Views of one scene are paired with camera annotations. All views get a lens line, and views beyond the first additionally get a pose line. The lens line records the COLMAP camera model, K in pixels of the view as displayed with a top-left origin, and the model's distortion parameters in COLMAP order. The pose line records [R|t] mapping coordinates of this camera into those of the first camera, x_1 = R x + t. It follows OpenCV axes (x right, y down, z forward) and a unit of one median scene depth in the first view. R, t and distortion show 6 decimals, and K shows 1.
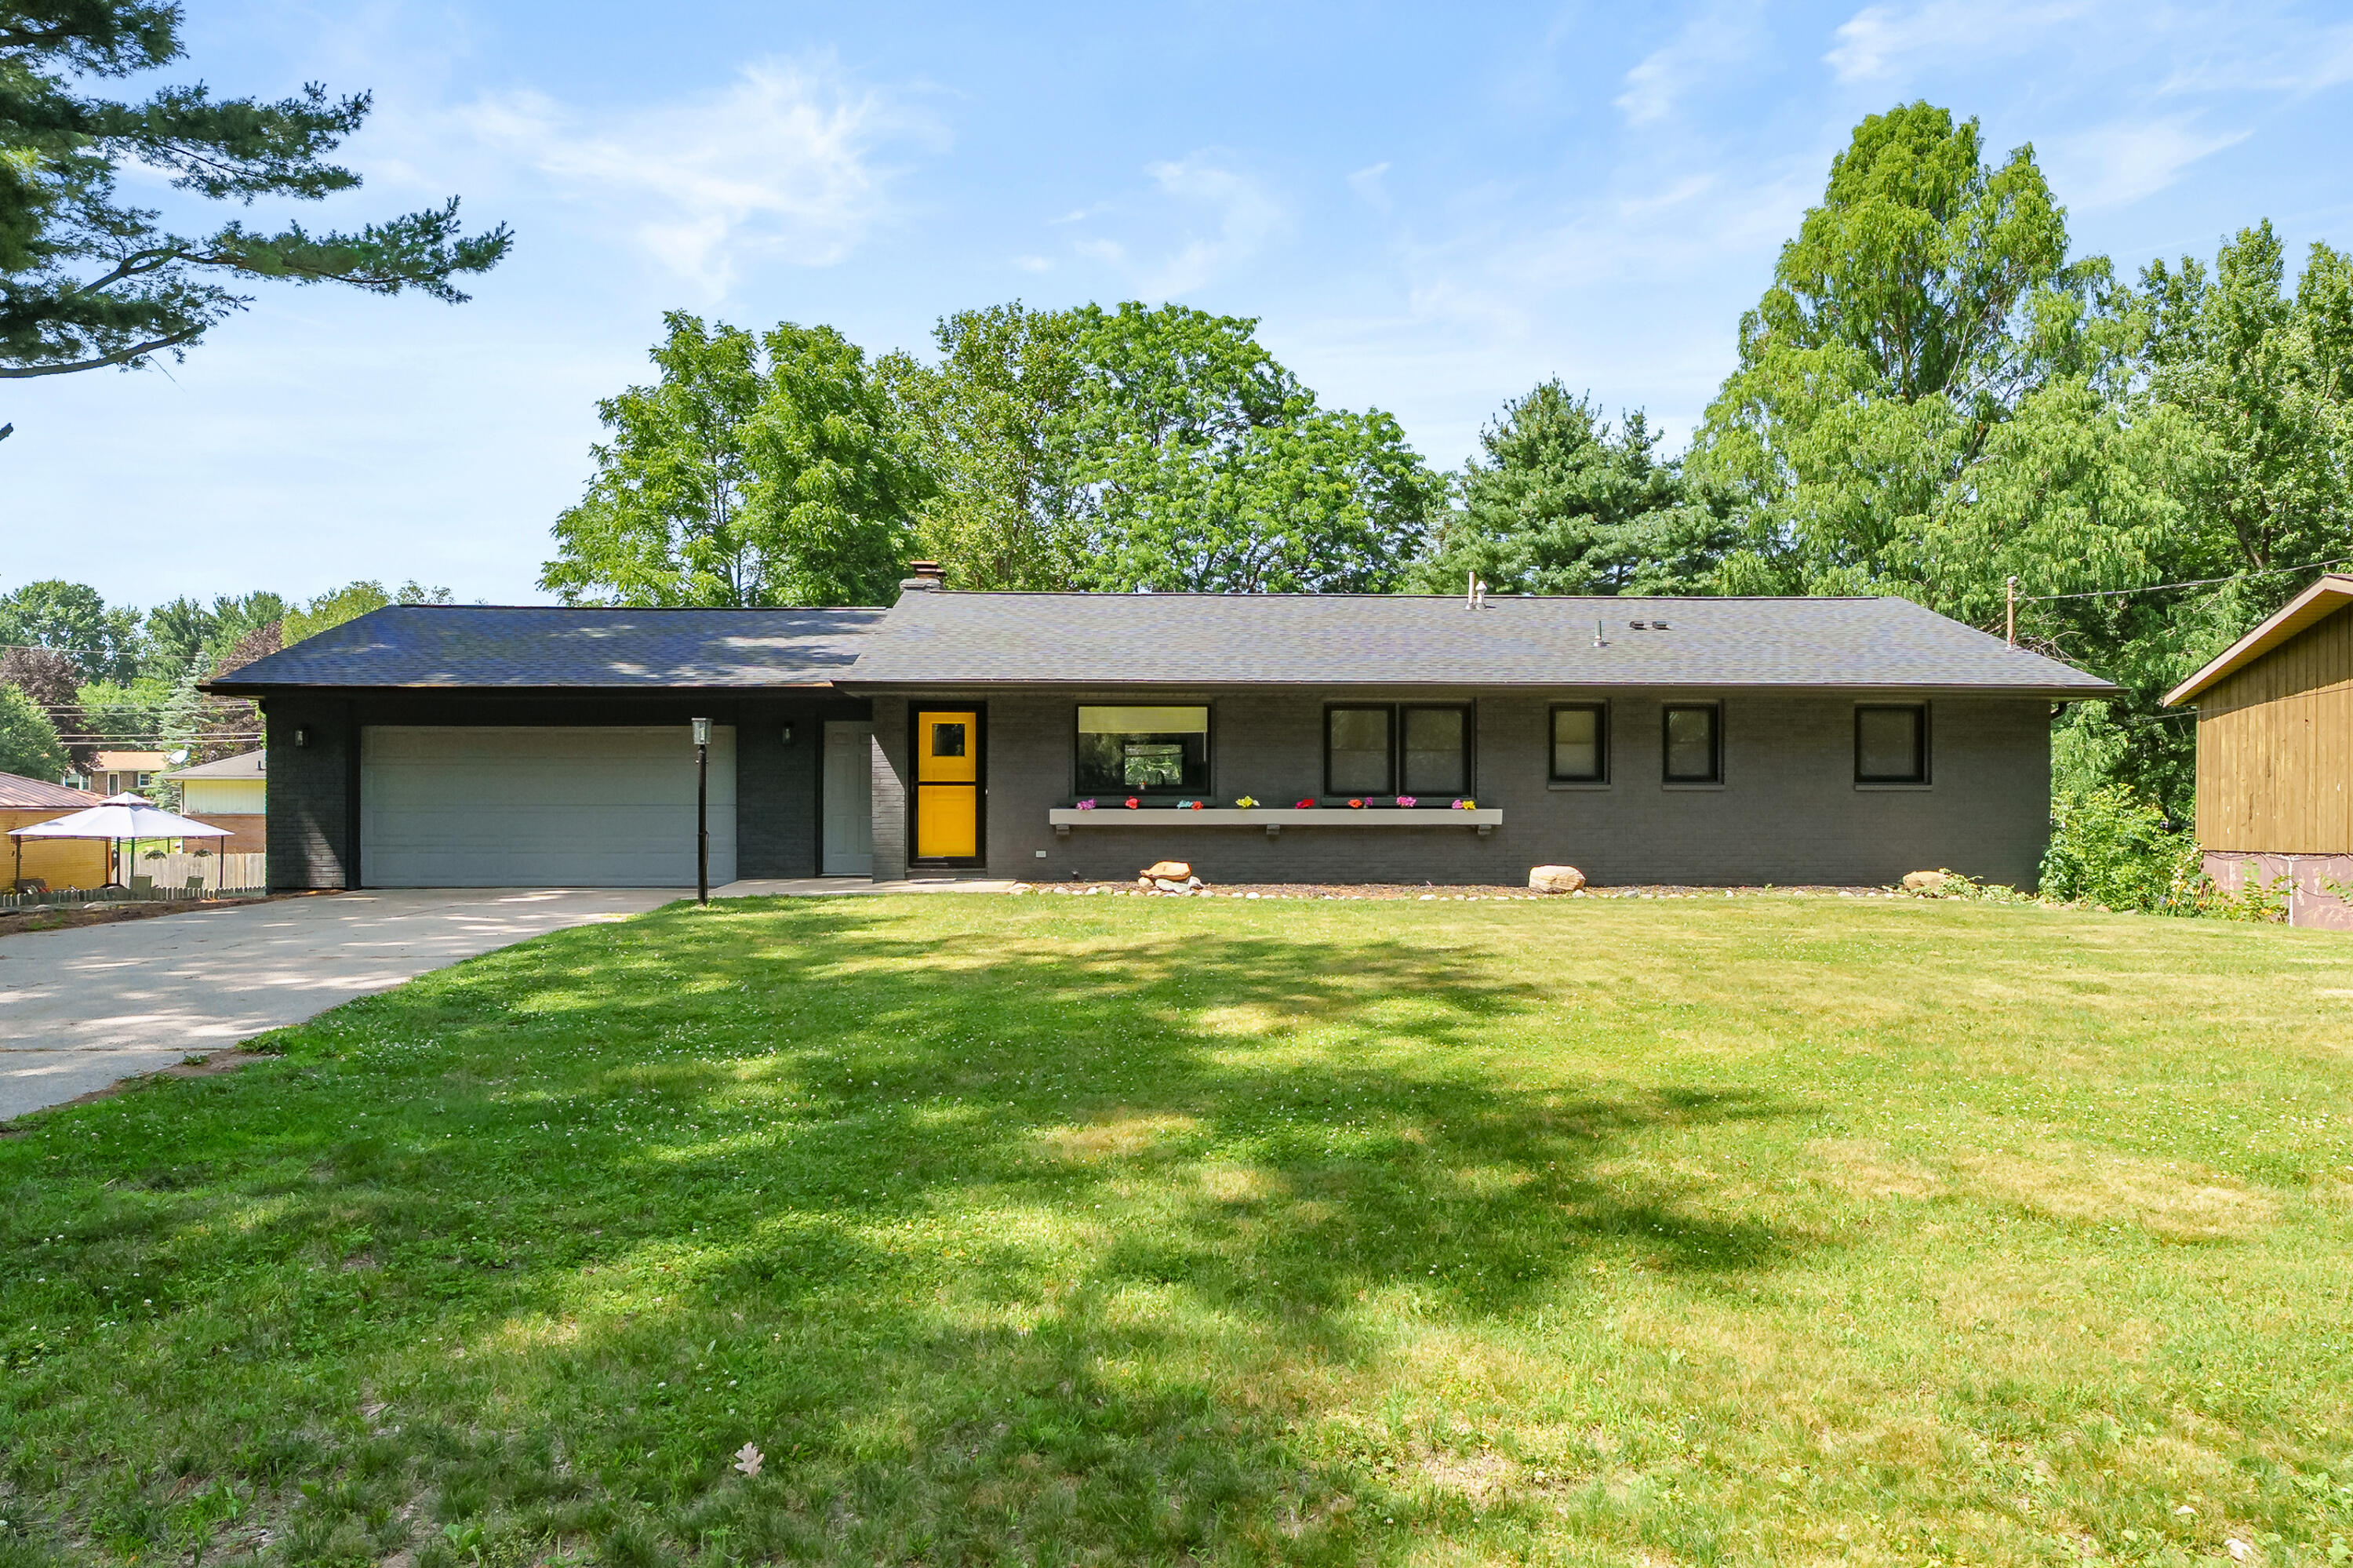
lens RADIAL K [[1421.8, 0, 1175.0], [0, 1421.8, 734.2], [0, 0, 1]] dist [0.003091, 0.001993]
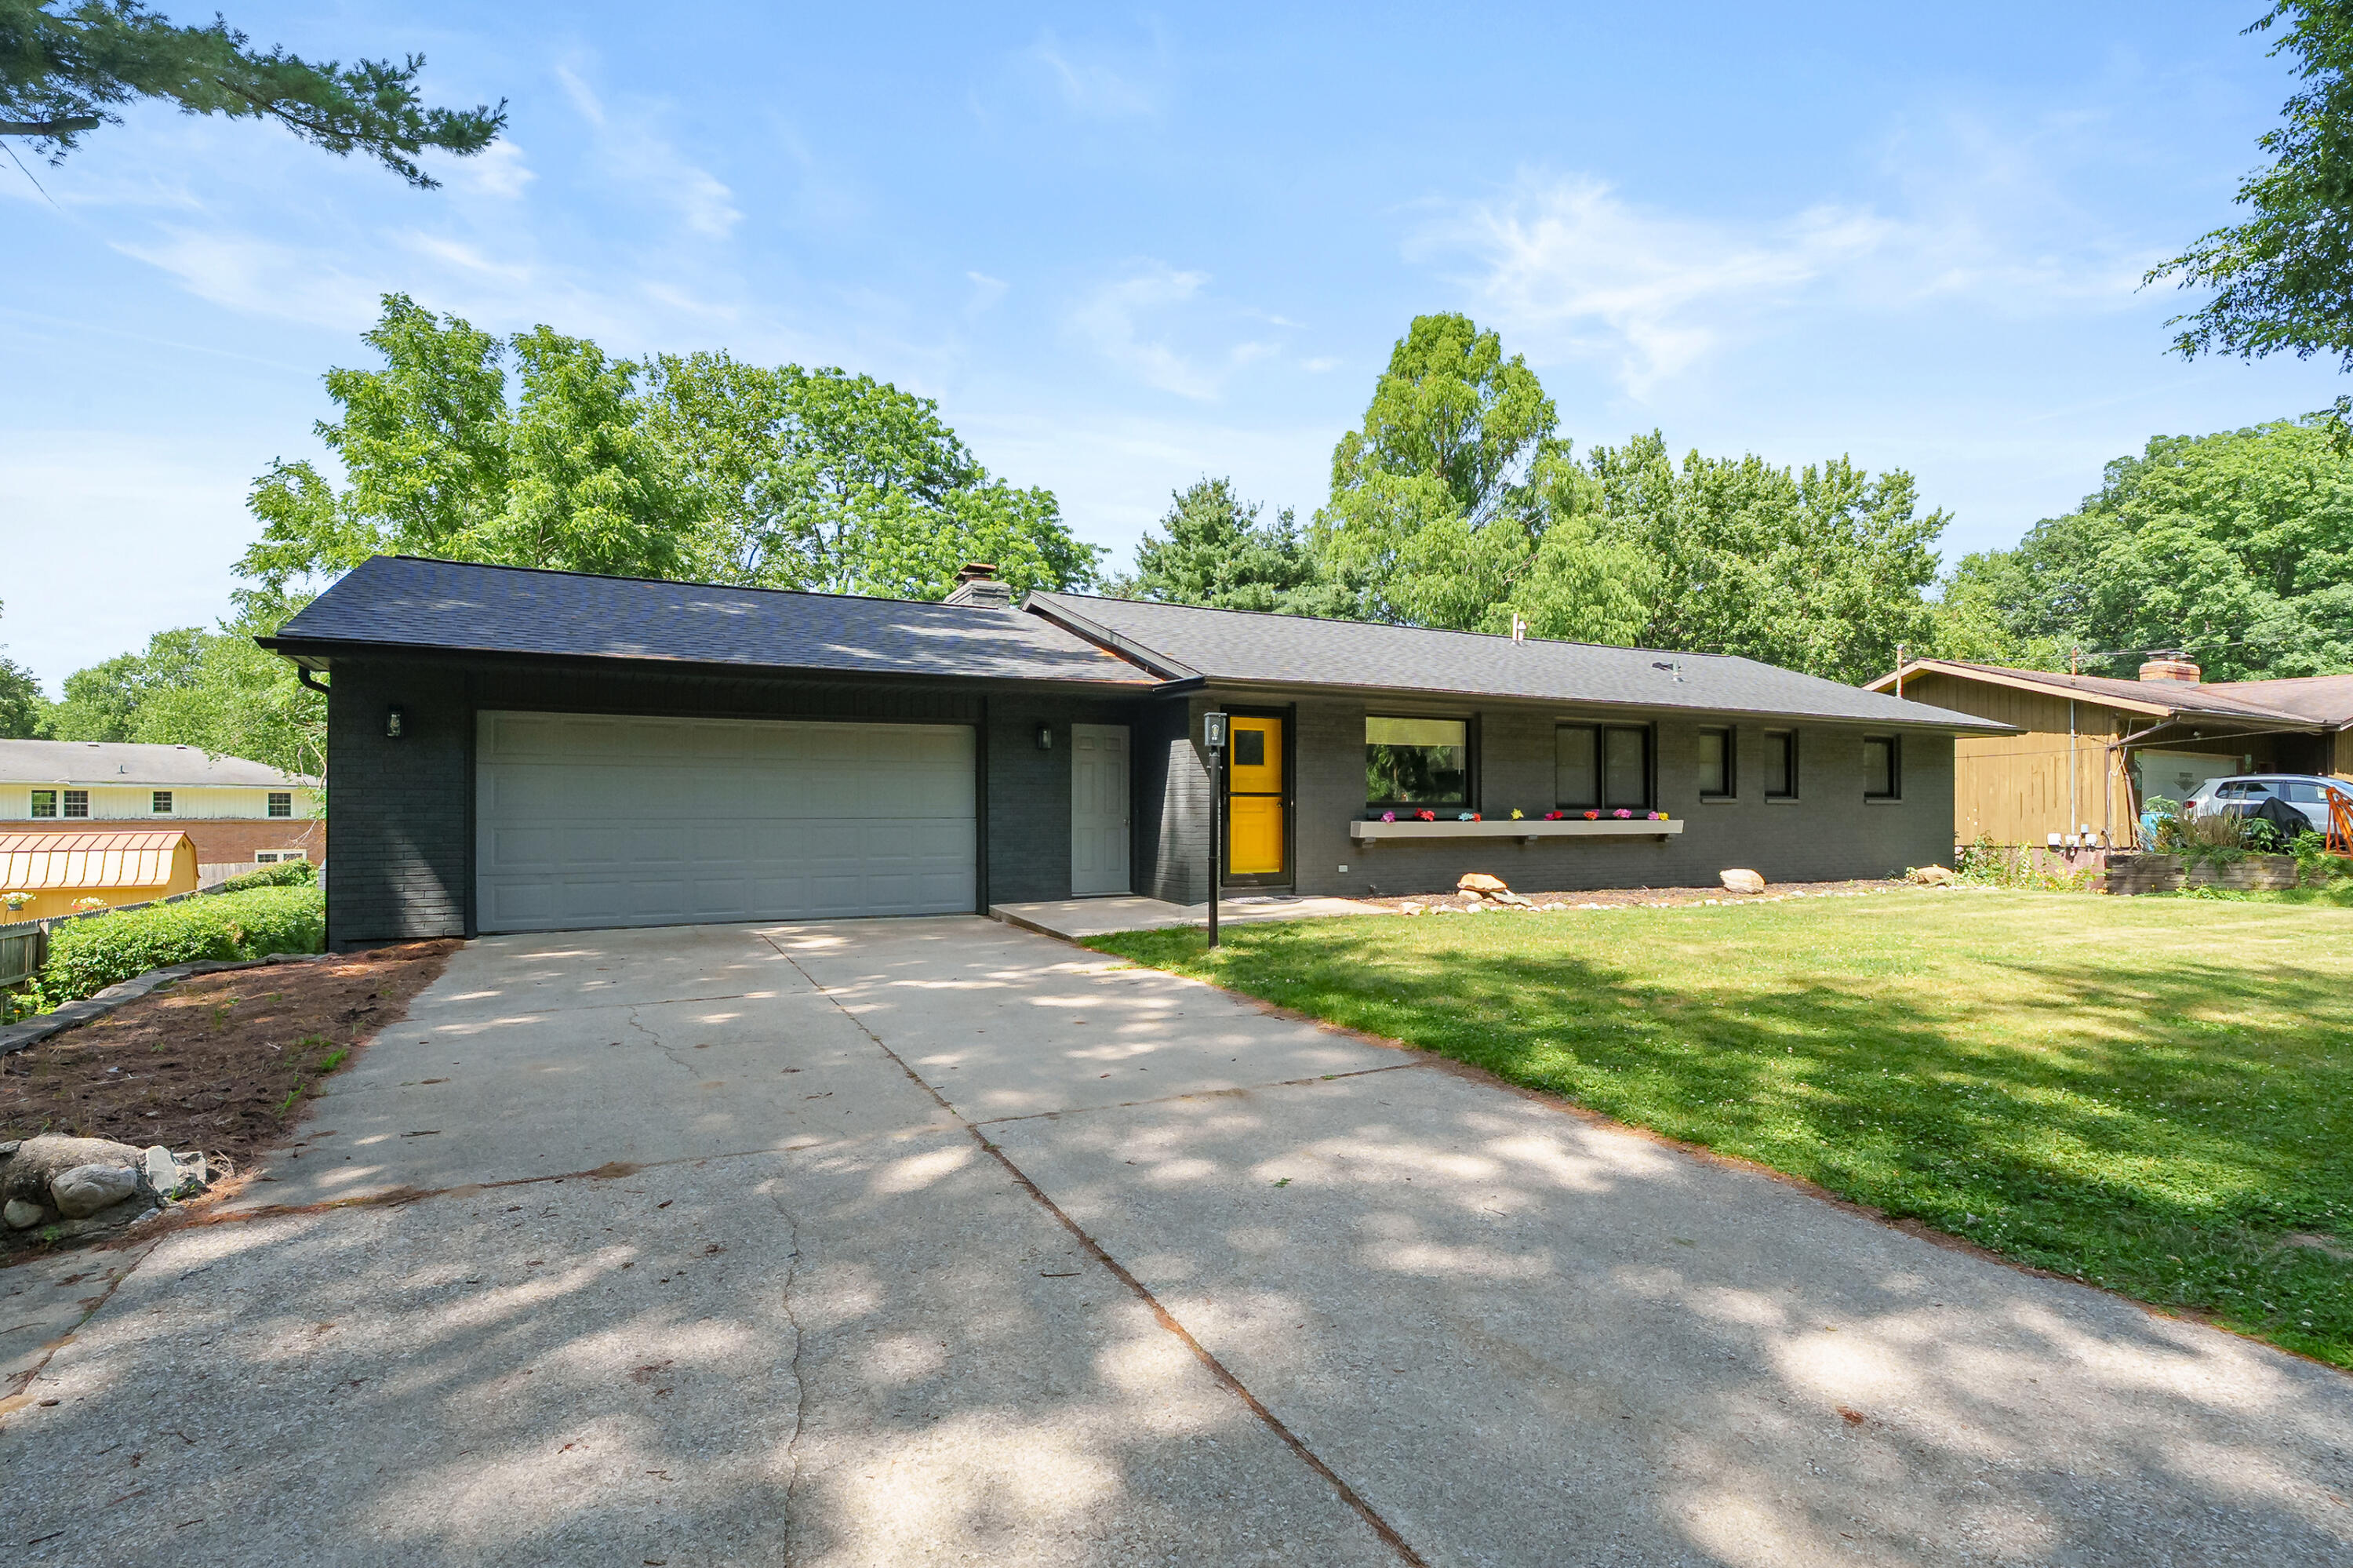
lens RADIAL K [[1083.7, 0, 1173.5], [0, 1083.7, 774.9], [0, 0, 1]] dist [-0.011741, 0.005087]
pose [[0.918048, 0.012226, 0.396280, -0.426705], [-0.019931, 0.999684, 0.015330, 0.010564], [-0.395968, -0.021972, 0.918002, 0.327483]]
